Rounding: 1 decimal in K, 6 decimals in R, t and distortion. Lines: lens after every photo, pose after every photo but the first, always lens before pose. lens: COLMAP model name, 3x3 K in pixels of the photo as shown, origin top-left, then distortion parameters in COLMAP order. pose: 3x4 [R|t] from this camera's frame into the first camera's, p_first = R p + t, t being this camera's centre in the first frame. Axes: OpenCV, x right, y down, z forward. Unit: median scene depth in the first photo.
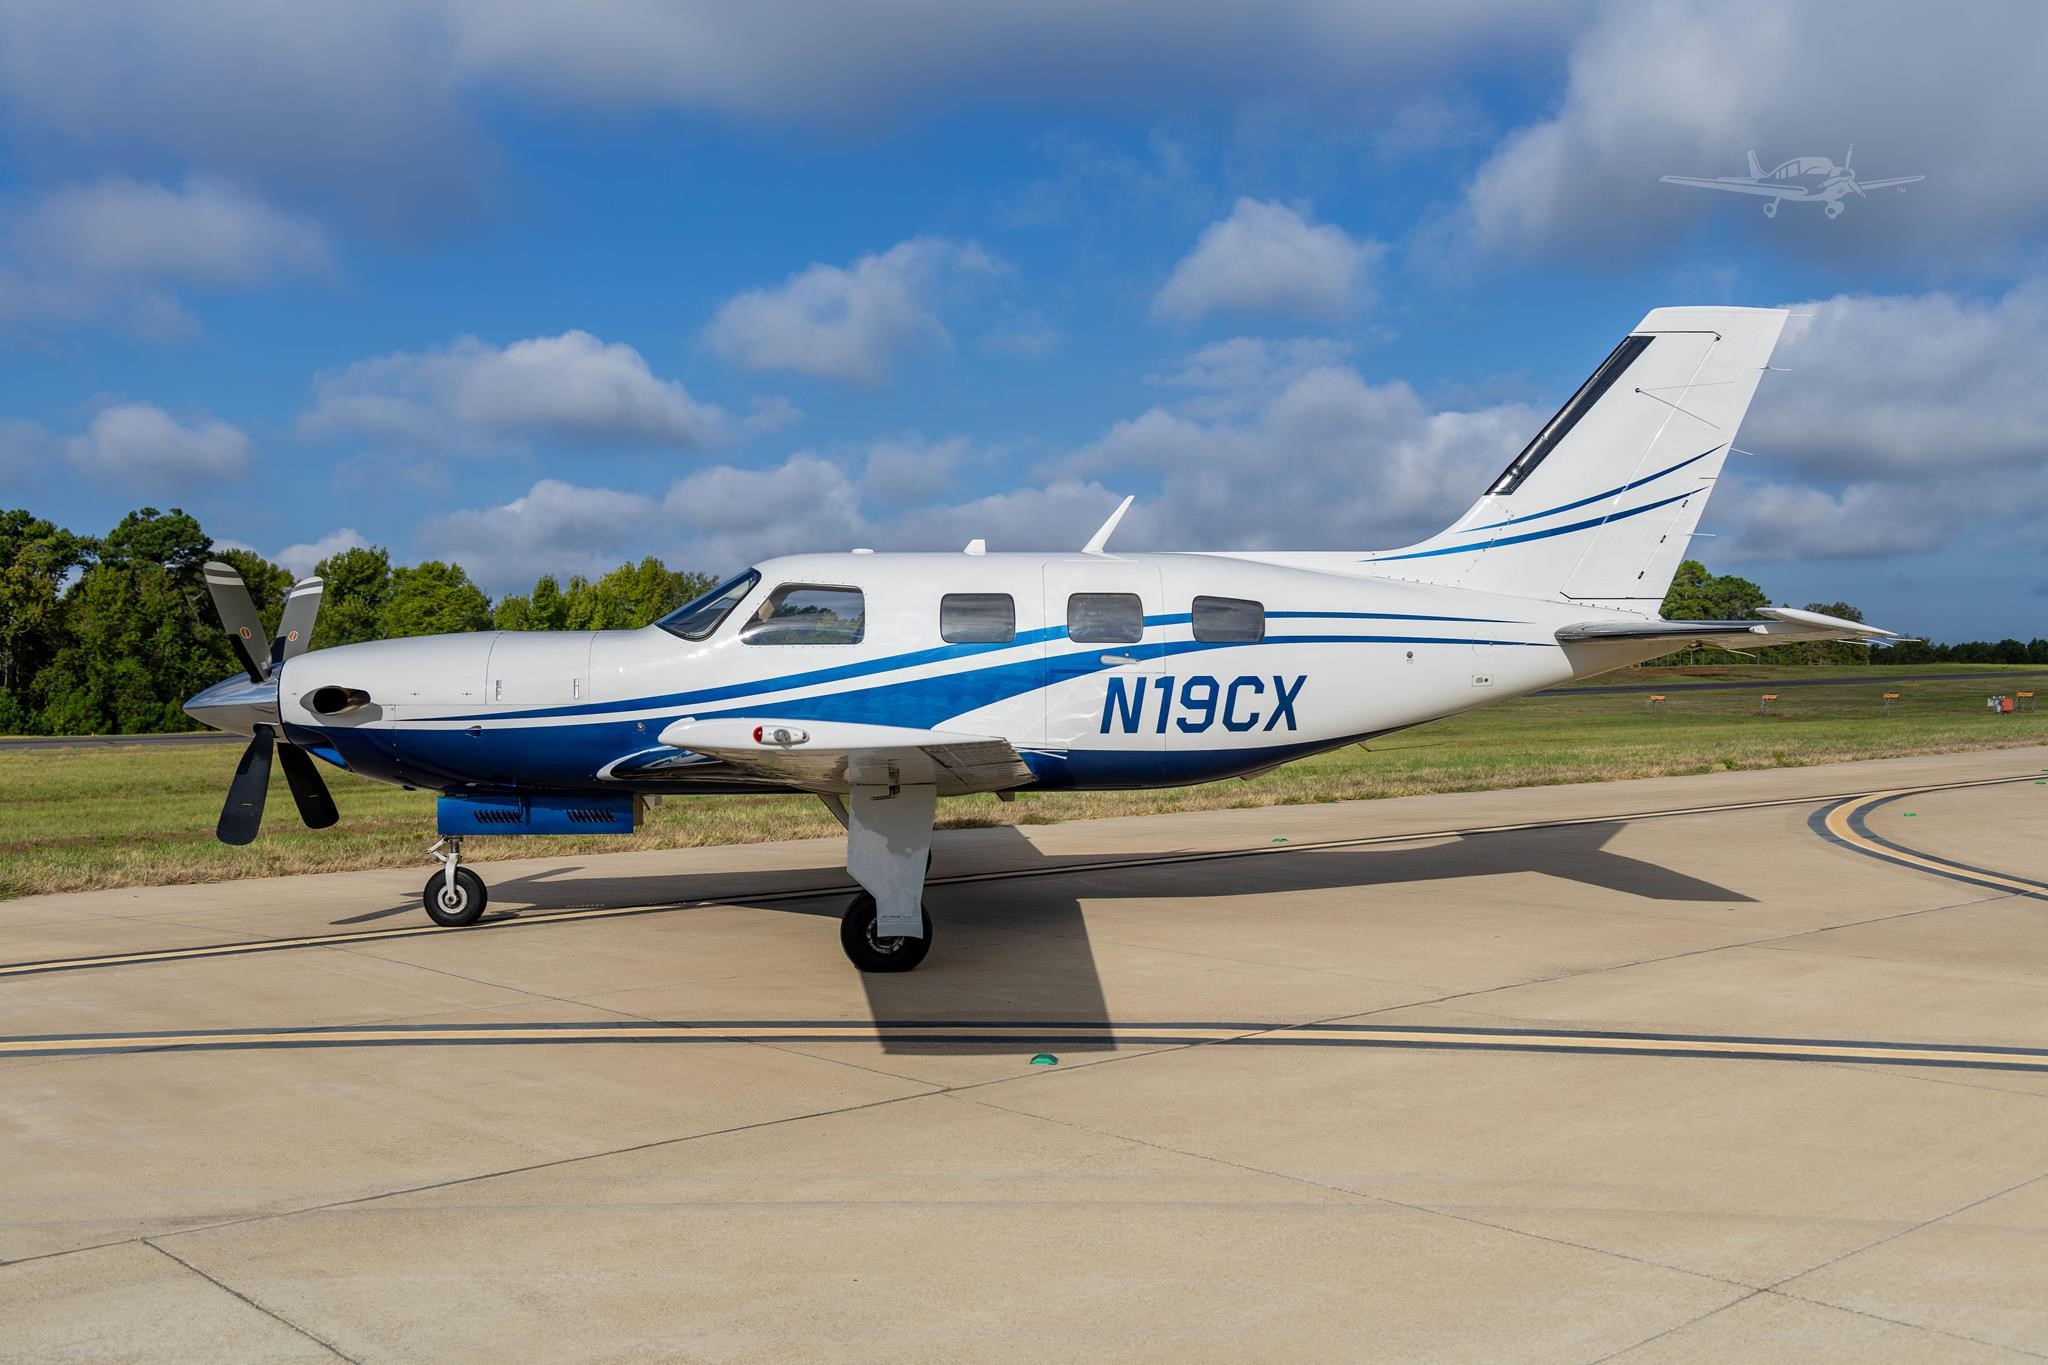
lens RADIAL K [[2488.9, 0, 1020.6], [0, 2488.9, 678.6], [0, 0, 1]] dist [0.013040, 0.000000]
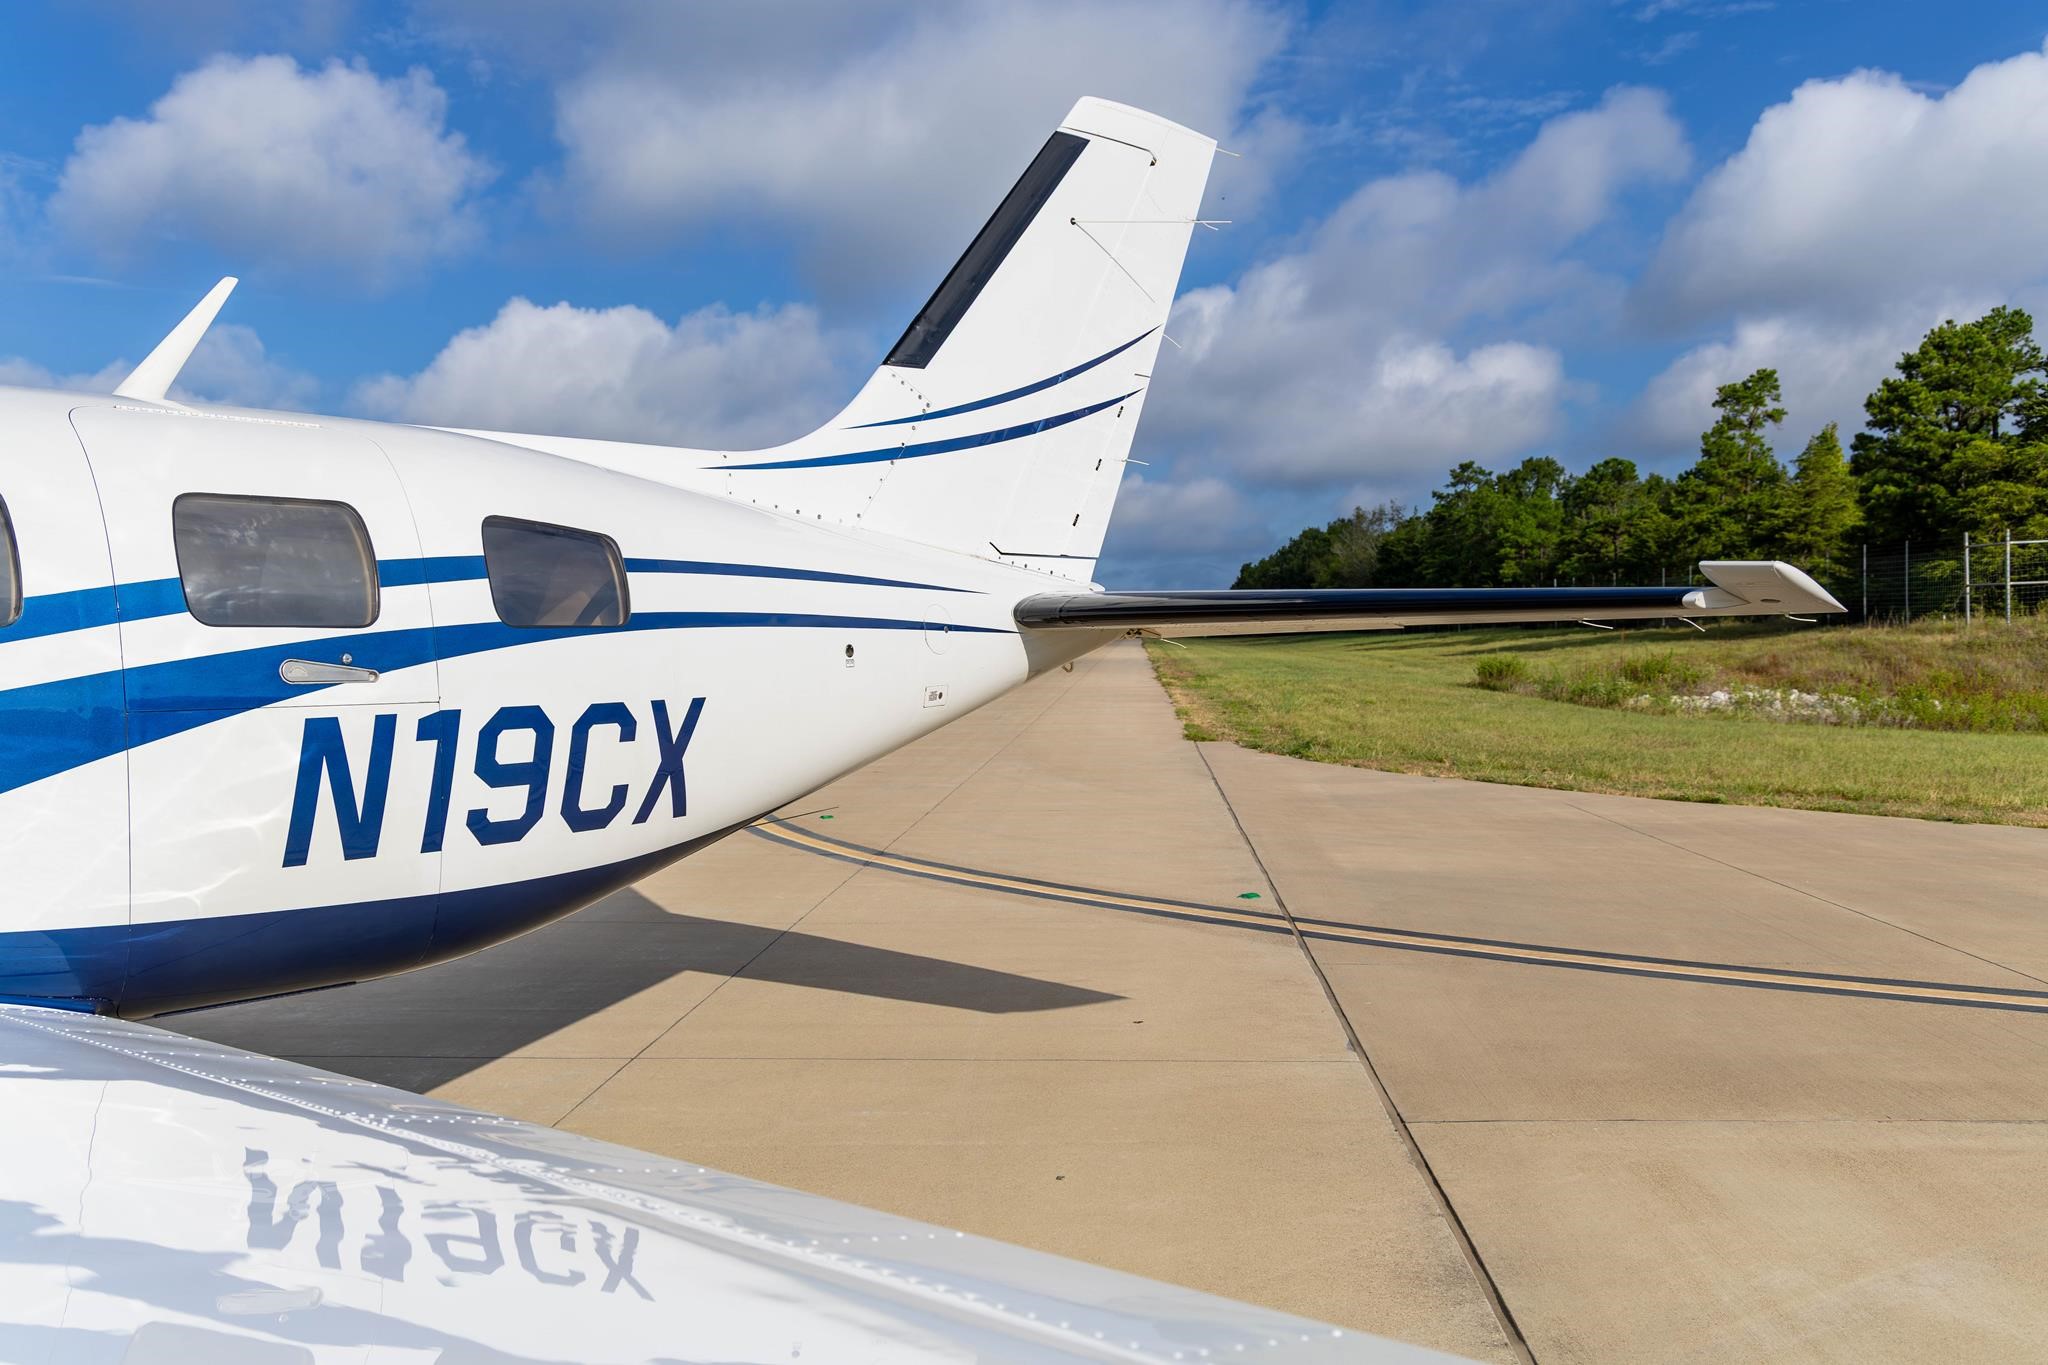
lens RADIAL K [[1726.3, 0, 1014.6], [0, 1726.3, 681.7], [0, 0, 1]] dist [0.003434, -0.006459]
pose [[0.674540, -0.023776, 0.737856, -0.085068], [0.012835, 0.999708, 0.020480, -0.010009], [-0.738127, -0.004344, 0.674648, 0.737779]]
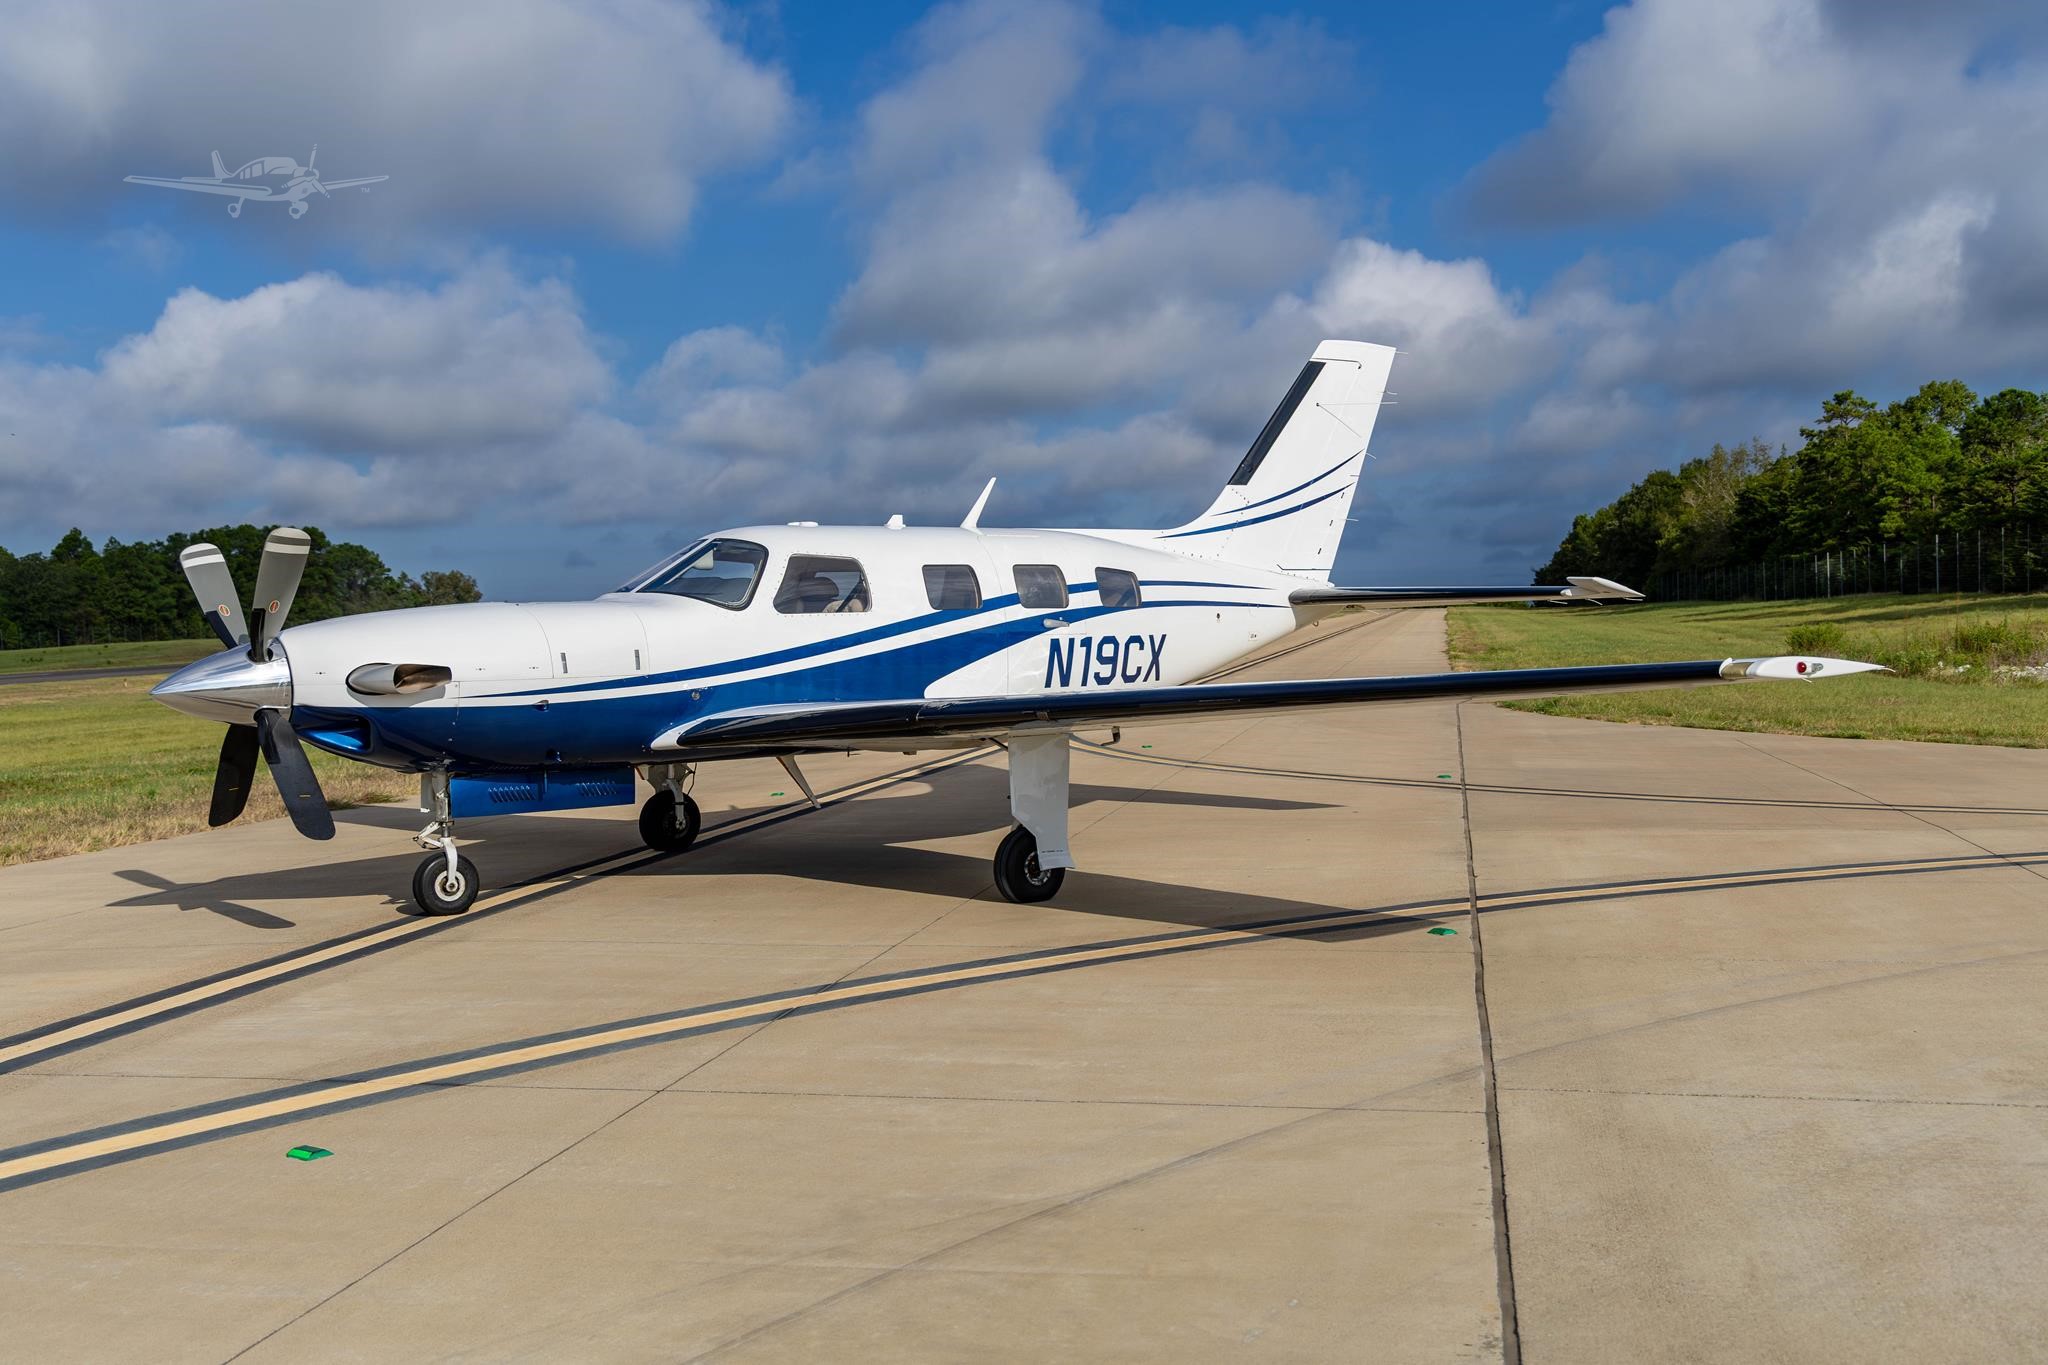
lens RADIAL K [[2488.9, 0, 1034.1], [0, 2488.9, 691.9], [0, 0, 1]] dist [0.013040, 0.000000]
pose [[0.747467, -0.032083, 0.663524, -0.722074], [0.019562, 0.999463, 0.026290, -0.006140], [-0.664011, -0.006671, 0.747693, 0.152321]]
